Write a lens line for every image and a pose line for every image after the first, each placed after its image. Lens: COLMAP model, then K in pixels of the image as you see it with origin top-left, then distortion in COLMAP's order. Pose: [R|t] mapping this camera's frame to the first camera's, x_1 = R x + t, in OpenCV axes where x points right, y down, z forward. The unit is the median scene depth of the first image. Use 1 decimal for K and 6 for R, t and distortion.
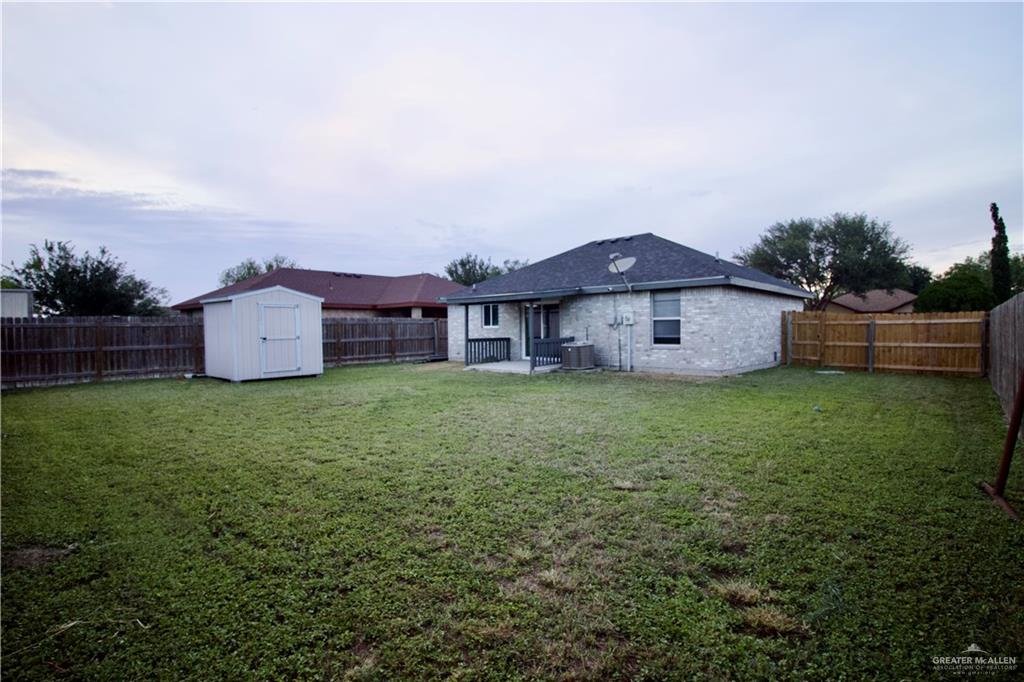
lens RADIAL K [[498.8, 0, 510.4], [0, 498.8, 343.5], [0, 0, 1]] dist [0.000710, -0.000120]
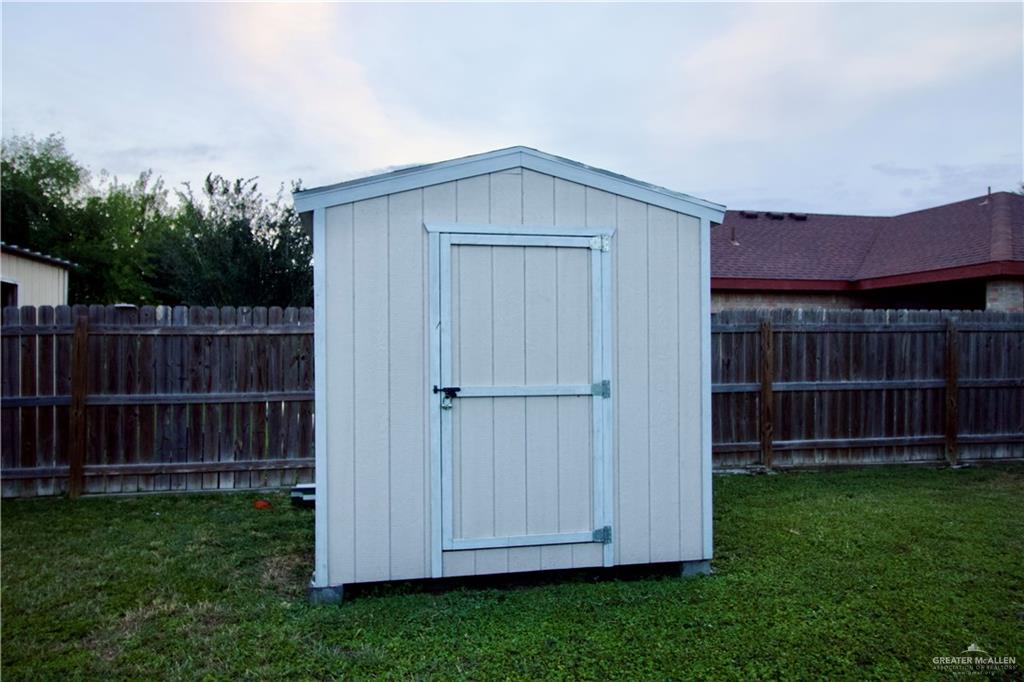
lens RADIAL K [[750.0, 0, 511.0], [0, 750.0, 346.6], [0, 0, 1]] dist [0.007476, 0.000813]
pose [[0.812816, 0.010262, -0.582430, -0.208467], [-0.026079, 0.999483, -0.018785, -0.017300], [0.581936, 0.030458, 0.812664, 0.551270]]
